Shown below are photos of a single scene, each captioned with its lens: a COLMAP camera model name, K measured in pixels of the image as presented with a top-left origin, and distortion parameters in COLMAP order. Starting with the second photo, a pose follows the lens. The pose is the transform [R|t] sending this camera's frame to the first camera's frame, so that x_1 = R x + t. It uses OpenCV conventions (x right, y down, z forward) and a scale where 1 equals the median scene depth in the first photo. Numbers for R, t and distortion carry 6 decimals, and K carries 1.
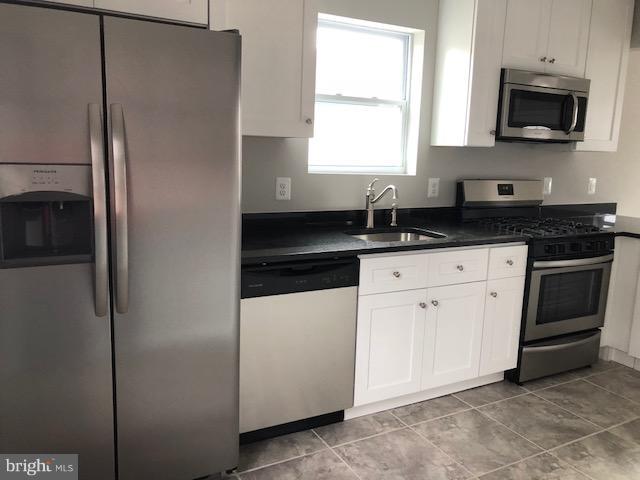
lens RADIAL K [[530.1, 0, 318.5], [0, 530.1, 234.9], [0, 0, 1]] dist [0.024921, -0.007202]
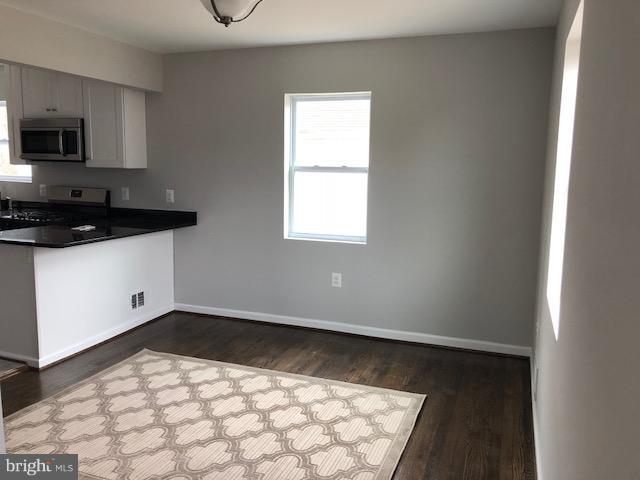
lens RADIAL K [[520.2, 0, 320.0], [0, 520.2, 240.0], [0, 0, 1]] dist [0.013238, -0.006968]
pose [[0.655036, 0.086288, -0.750655, 2.143858], [-0.123587, 0.992314, 0.006222, -0.054187], [0.745422, 0.088696, 0.660666, 0.609257]]
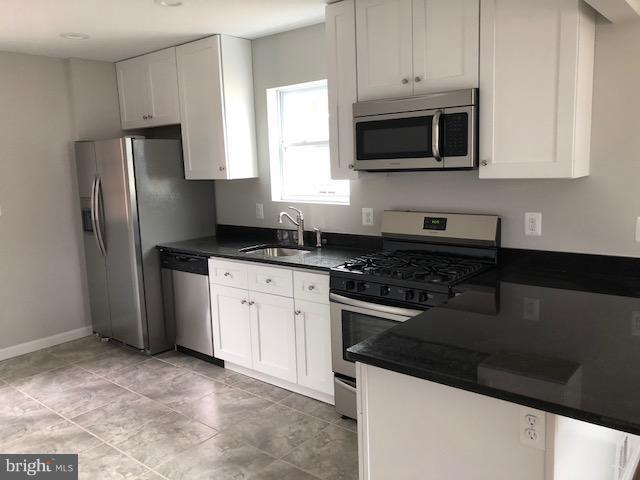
lens RADIAL K [[520.2, 0, 320.0], [0, 520.2, 240.0], [0, 0, 1]] dist [0.013238, -0.006968]
pose [[0.368012, 0.089348, -0.925518, 1.206241], [-0.108962, 0.992658, 0.052503, -0.091831], [0.923415, 0.081524, 0.375045, 0.555164]]
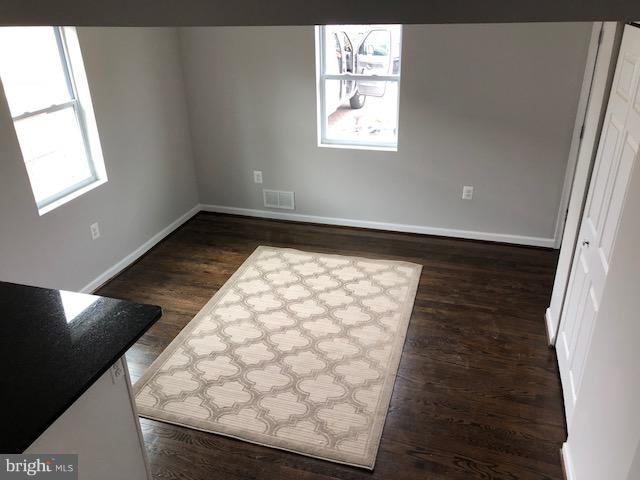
lens RADIAL K [[520.2, 0, 320.0], [0, 520.2, 240.0], [0, 0, 1]] dist [0.013238, -0.006968]
pose [[0.714045, -0.345436, 0.608944, 0.731774], [0.167893, 0.928906, 0.330070, -0.255094], [-0.679670, -0.133447, 0.721277, 0.267404]]
